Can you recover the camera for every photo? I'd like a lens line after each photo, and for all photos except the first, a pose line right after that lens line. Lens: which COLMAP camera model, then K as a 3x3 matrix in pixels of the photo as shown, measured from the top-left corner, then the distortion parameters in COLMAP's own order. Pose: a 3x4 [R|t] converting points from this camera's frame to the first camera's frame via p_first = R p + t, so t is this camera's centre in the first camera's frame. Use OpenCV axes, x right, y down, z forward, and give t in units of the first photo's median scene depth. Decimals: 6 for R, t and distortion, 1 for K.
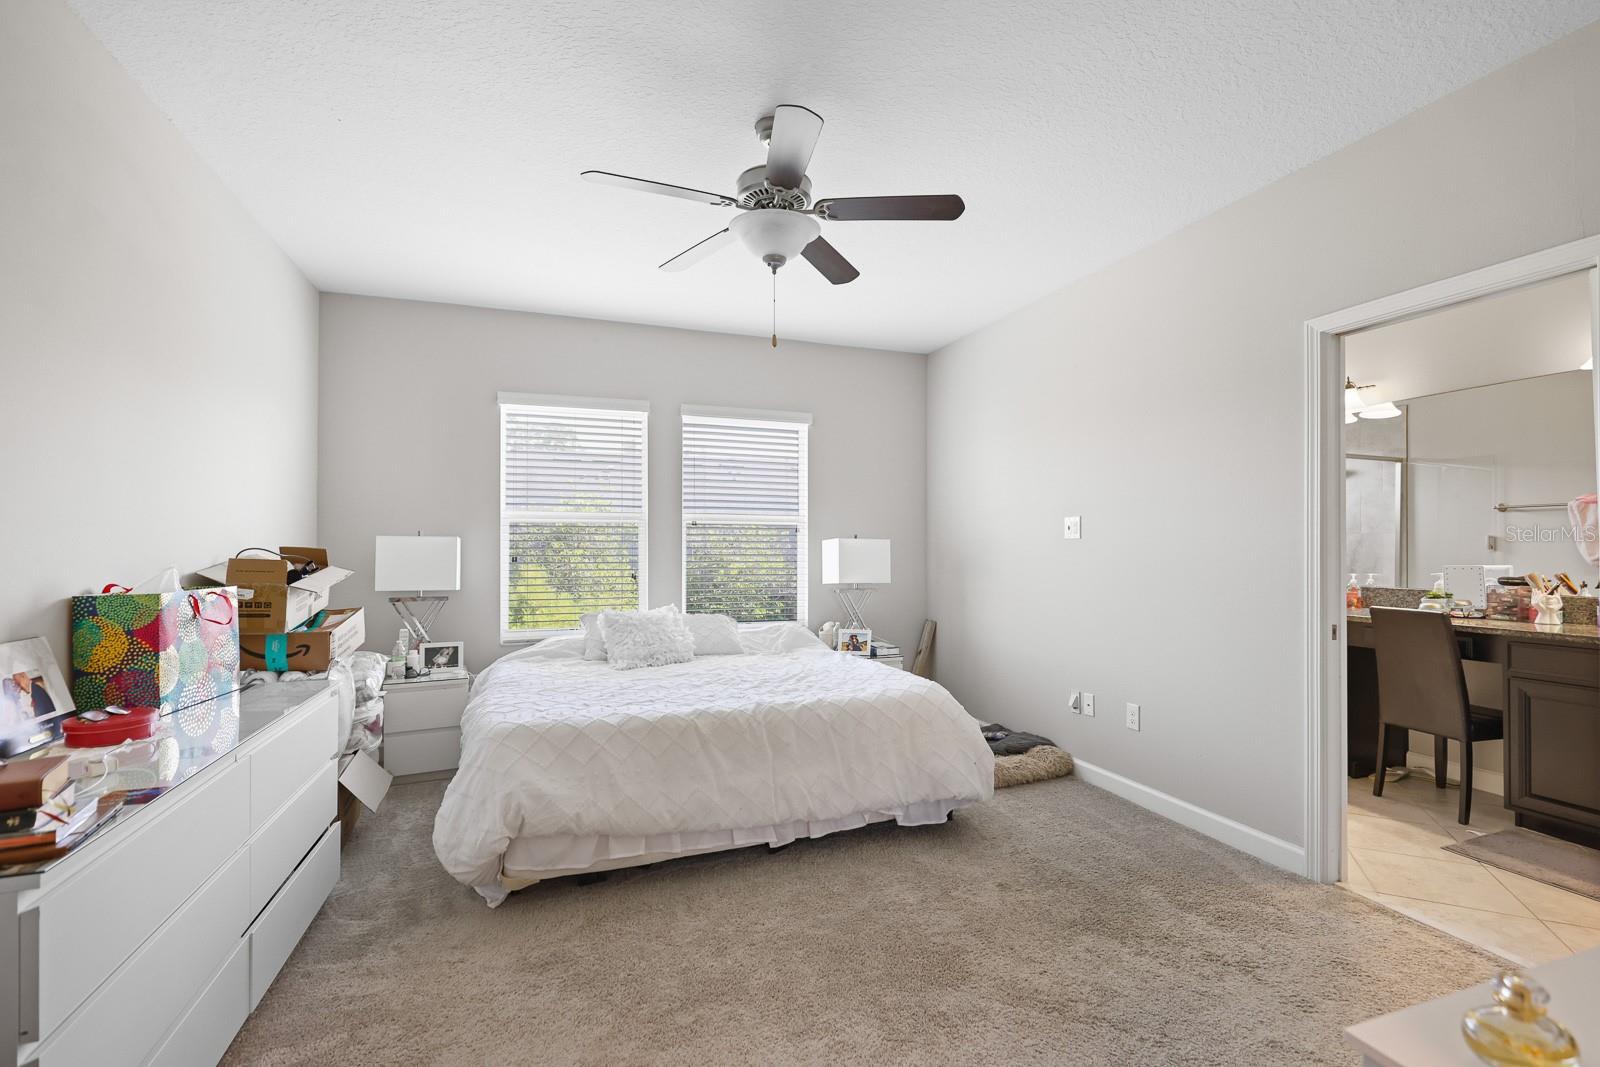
lens RADIAL K [[726.2, 0, 804.6], [0, 726.2, 545.5], [0, 0, 1]] dist [-0.001868, 0.000487]
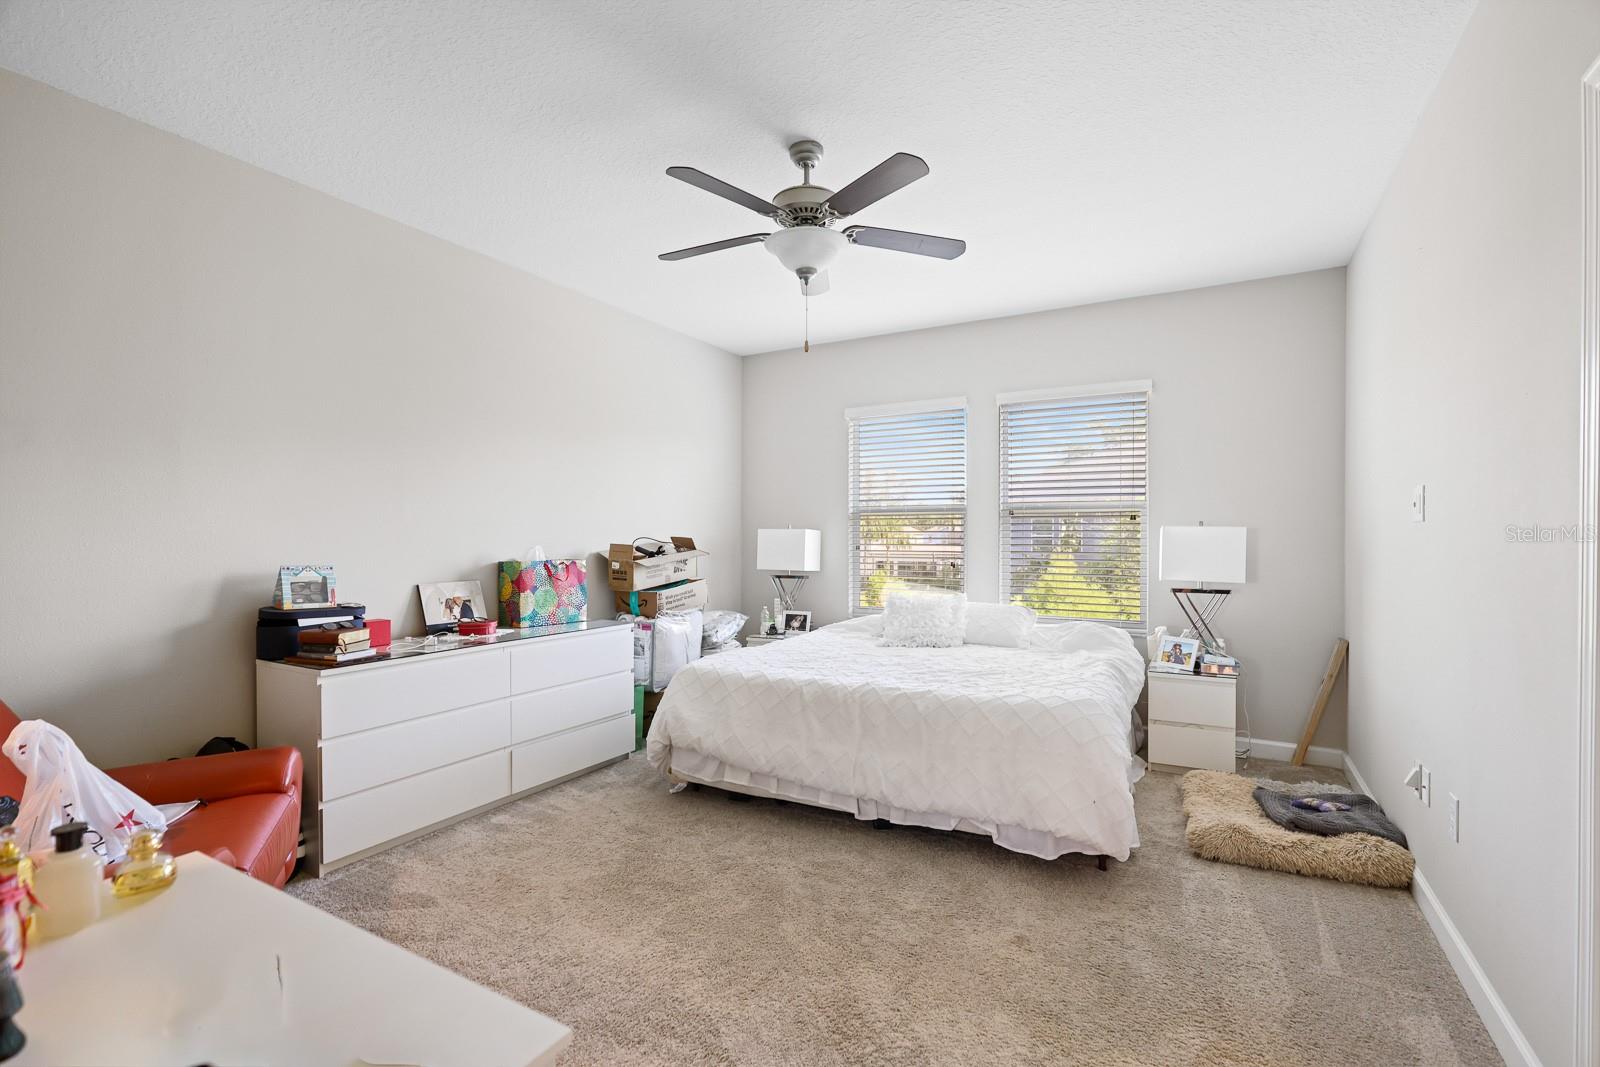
lens RADIAL K [[726.2, 0, 804.6], [0, 726.2, 545.5], [0, 0, 1]] dist [-0.001868, 0.000487]
pose [[0.648541, 0.007999, -0.761137, 0.519036], [0.001411, 0.999930, 0.011710, 0.002849], [0.761178, -0.008668, 0.648485, 0.187405]]
